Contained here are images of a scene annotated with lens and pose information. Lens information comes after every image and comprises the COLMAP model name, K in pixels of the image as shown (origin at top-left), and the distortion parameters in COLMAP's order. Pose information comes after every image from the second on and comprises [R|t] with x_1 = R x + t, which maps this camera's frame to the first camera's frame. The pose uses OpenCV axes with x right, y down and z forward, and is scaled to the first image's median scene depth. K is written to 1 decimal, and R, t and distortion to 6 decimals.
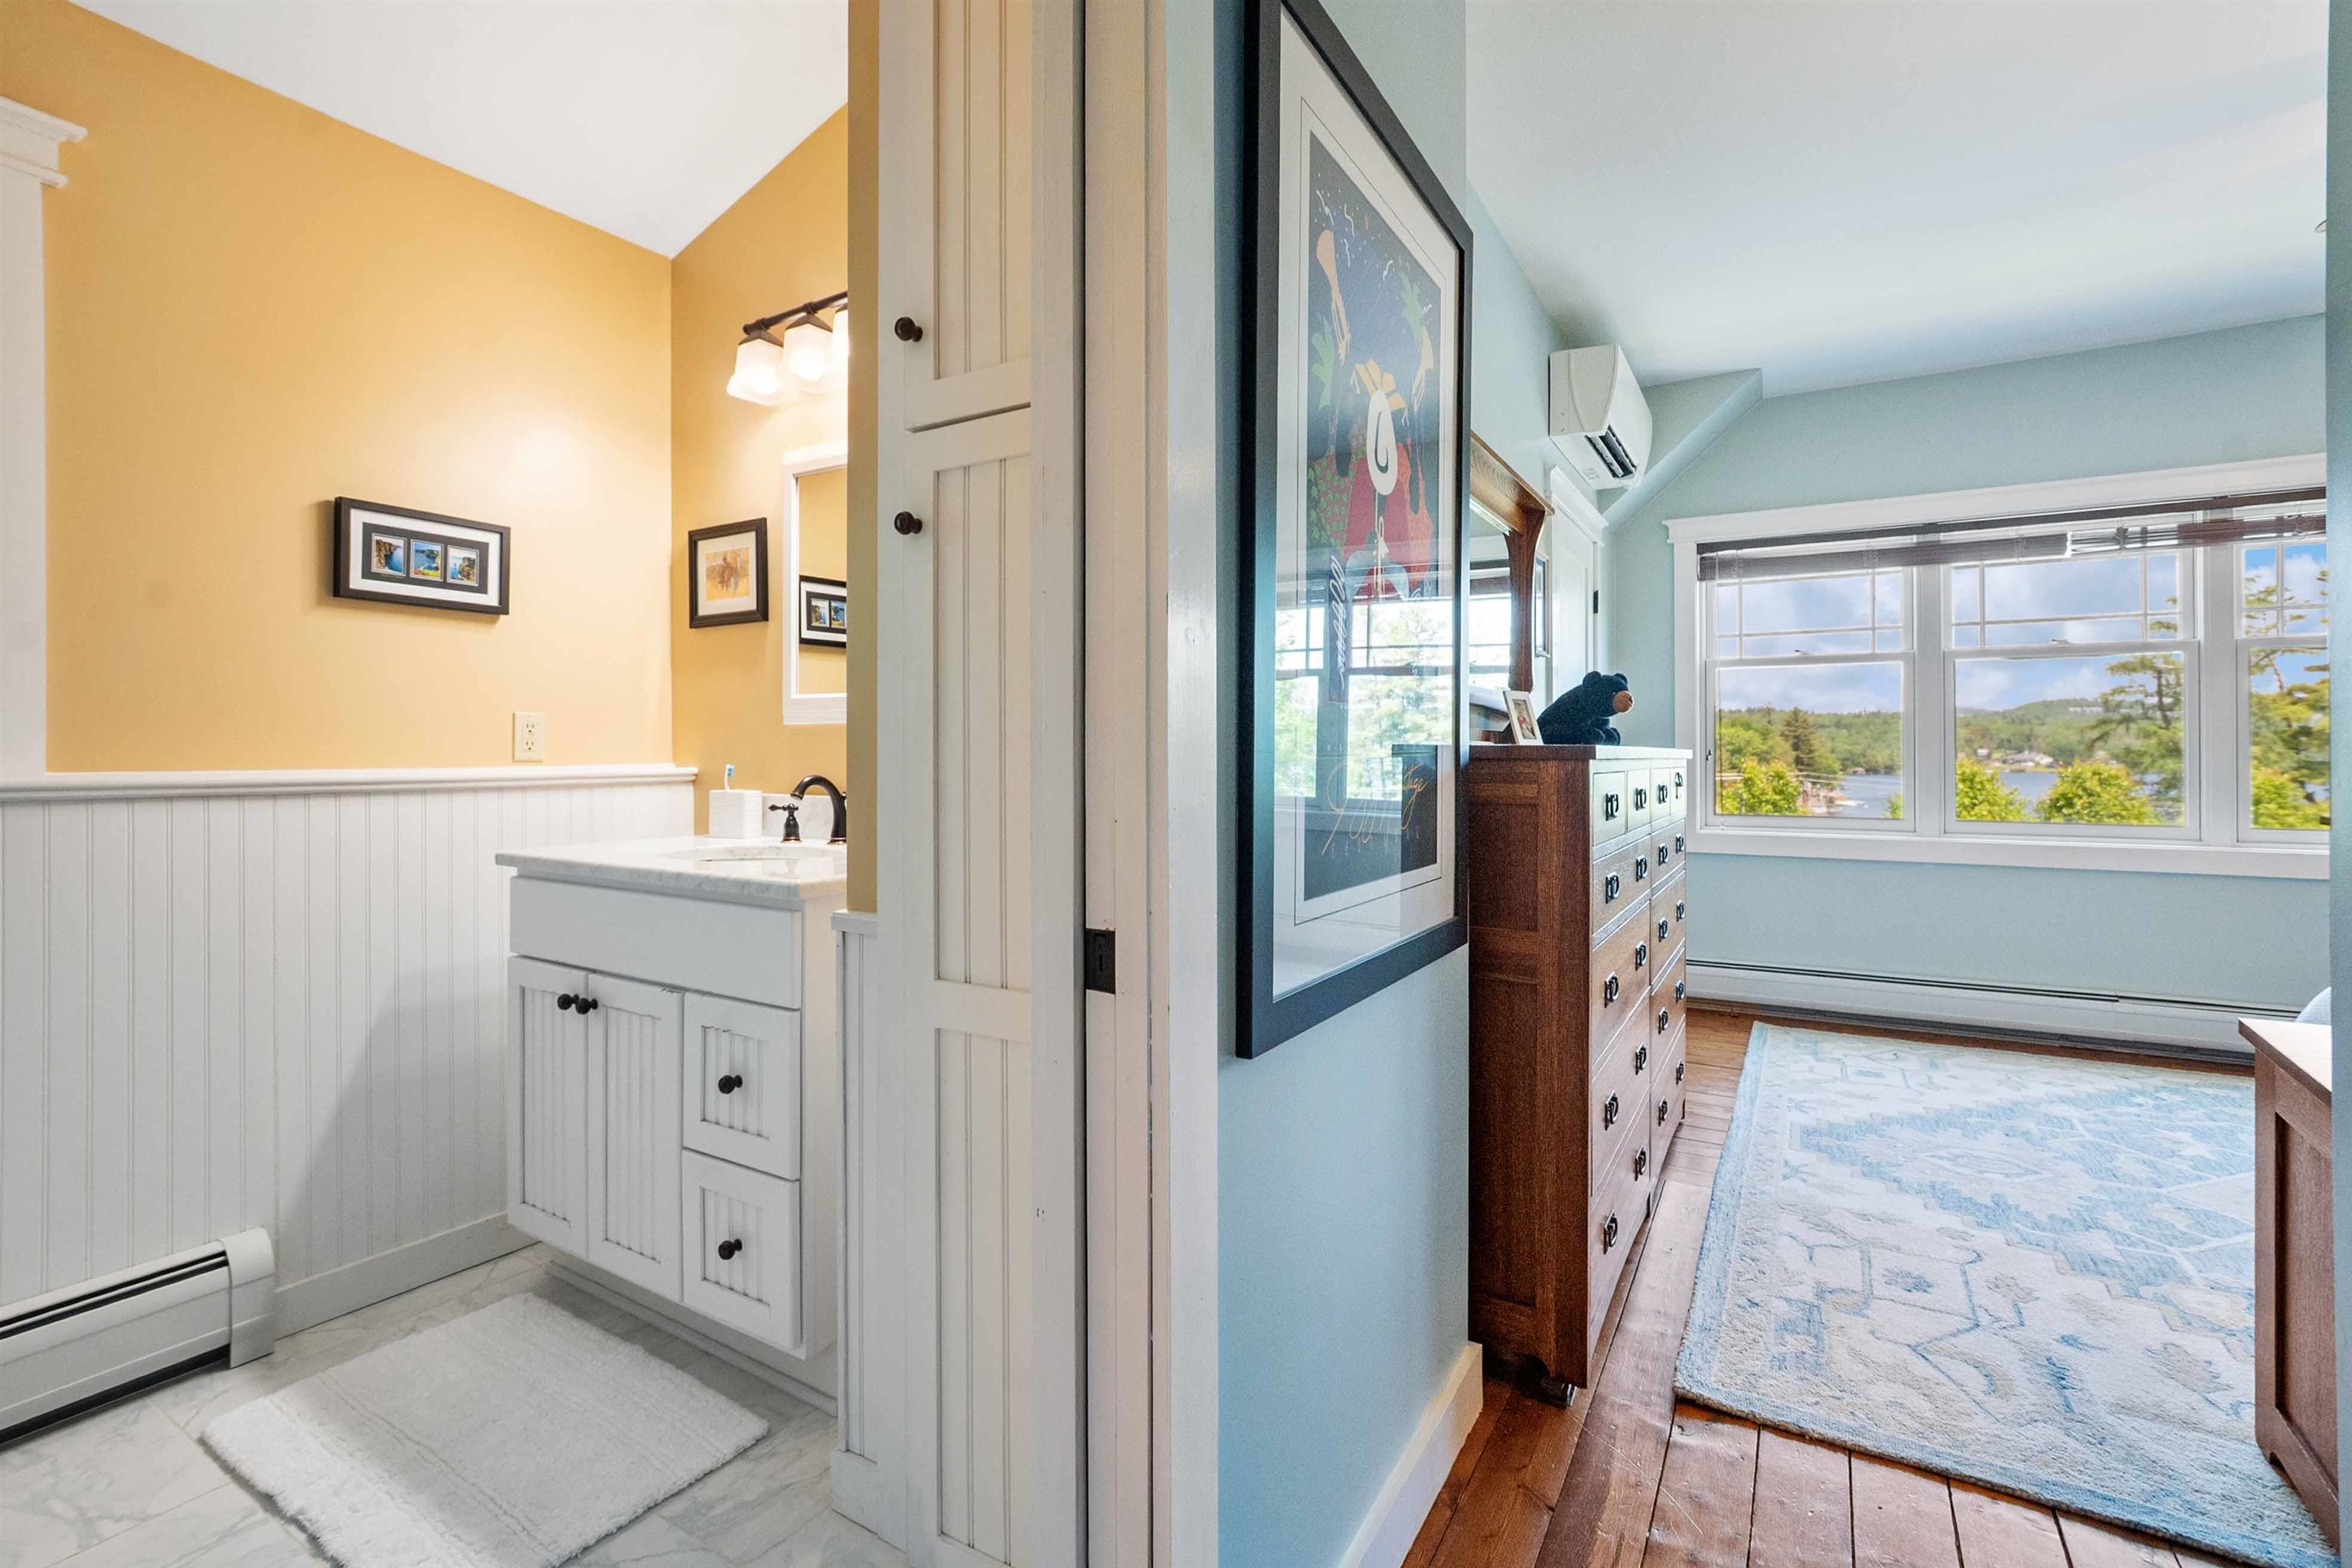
lens RADIAL K [[1052.8, 0, 1236.3], [0, 1052.8, 751.8], [0, 0, 1]] dist [-0.016168, 0.005440]
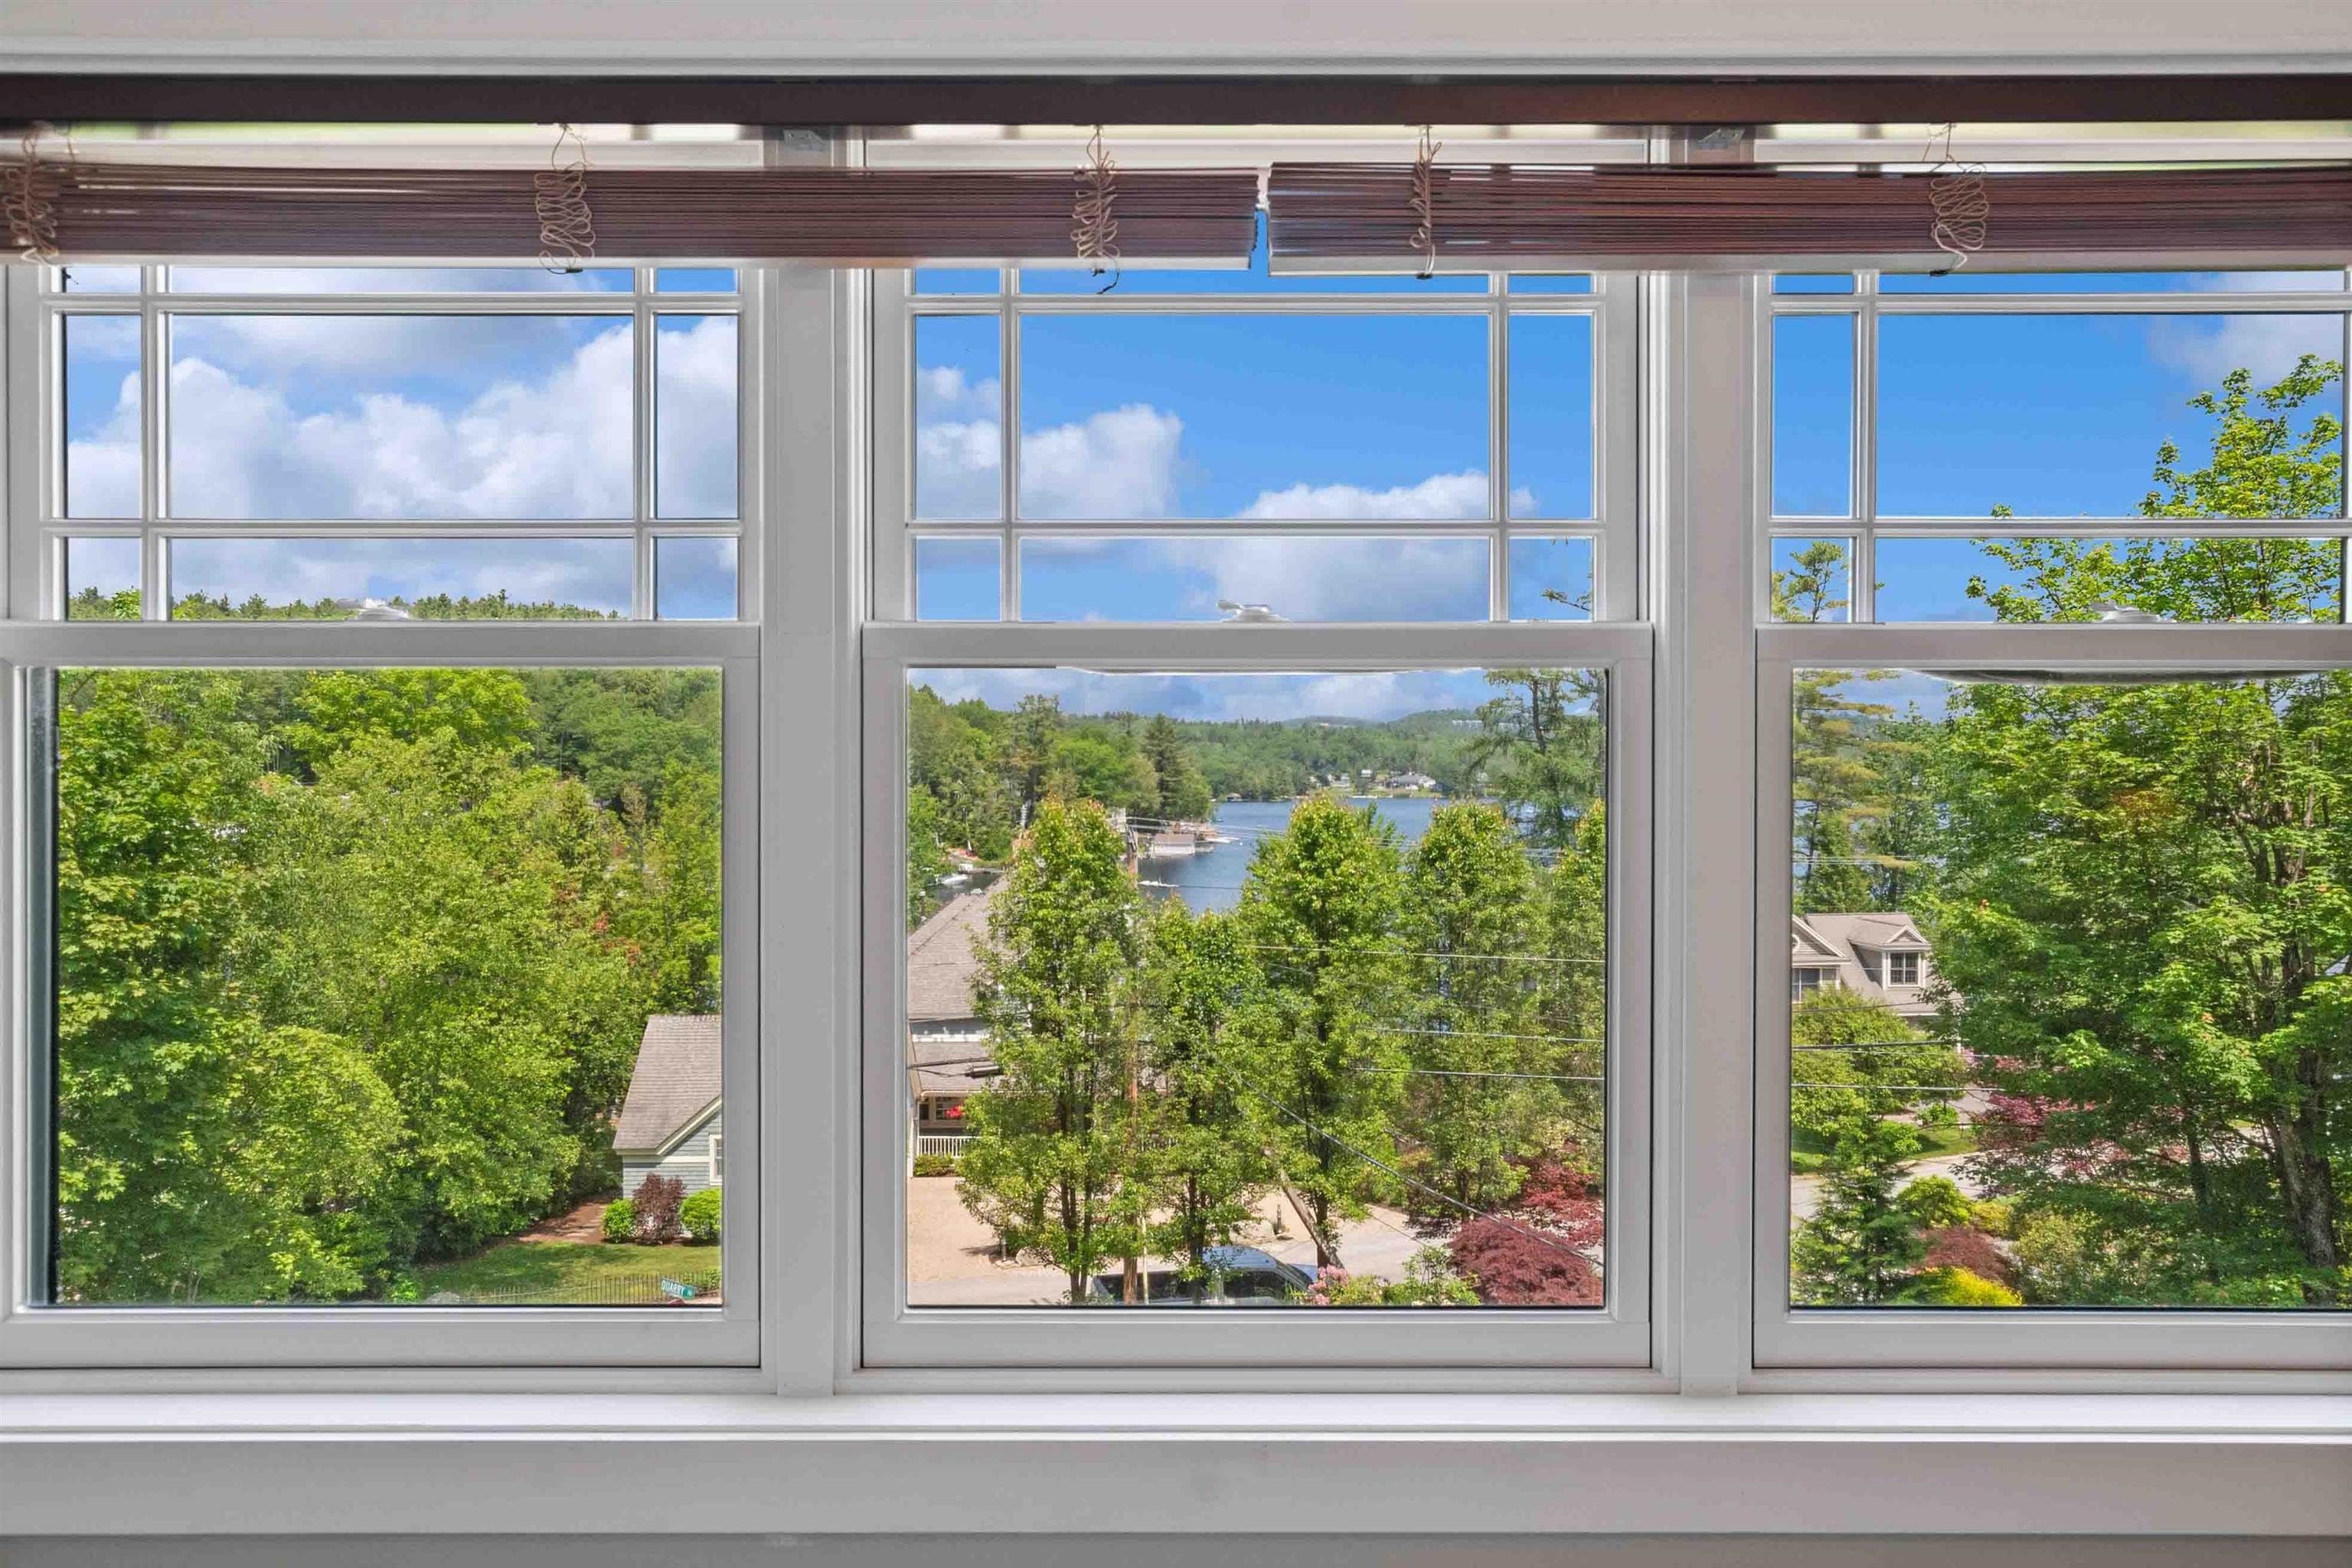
lens RADIAL K [[1564.7, 0, 1199.2], [0, 1564.7, 788.1], [0, 0, 1]] dist [-0.020423, -0.000382]
pose [[0.871128, -0.004044, 0.491039, 0.505507], [-0.001126, 0.999947, 0.010232, -0.055289], [-0.491054, -0.009466, 0.871077, 0.580298]]
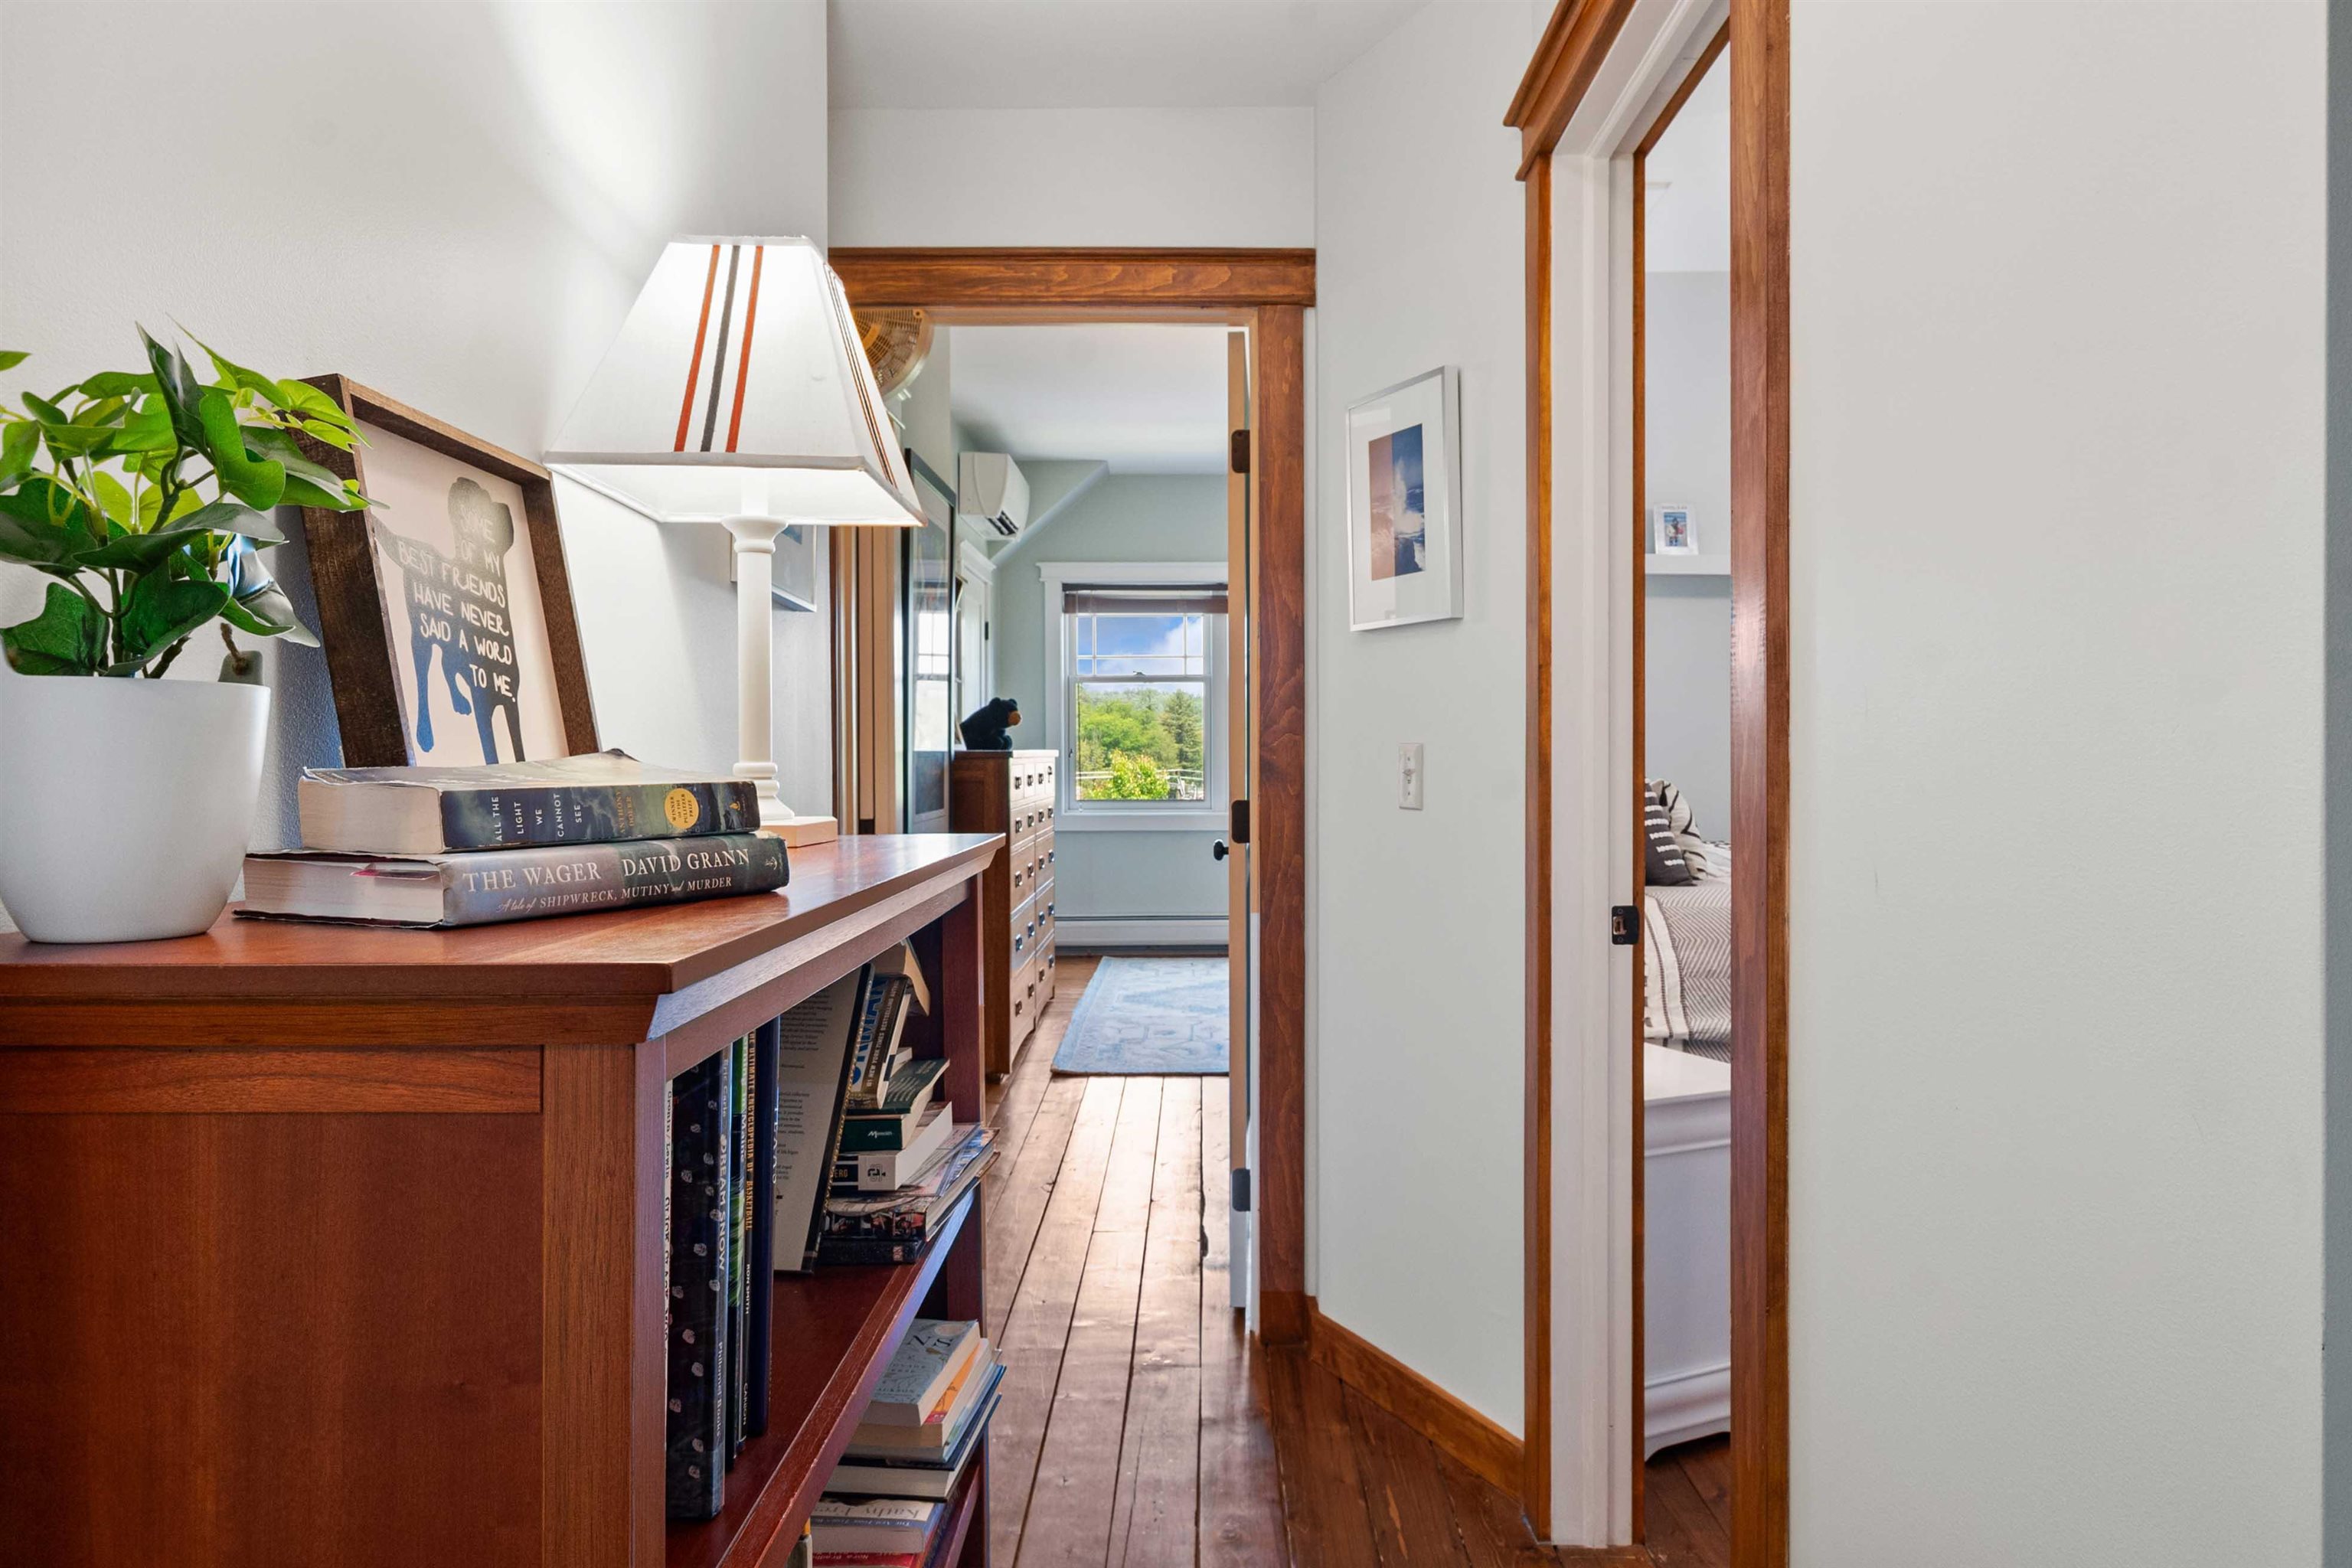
lens RADIAL K [[1498.5, 0, 1183.8], [0, 1498.5, 769.2], [0, 0, 1]] dist [0.000153, 0.000008]
pose [[0.881069, -0.008038, 0.472919, -0.276731], [0.000380, 0.999867, 0.016288, -0.006908], [-0.472987, -0.014171, 0.880955, -0.639596]]
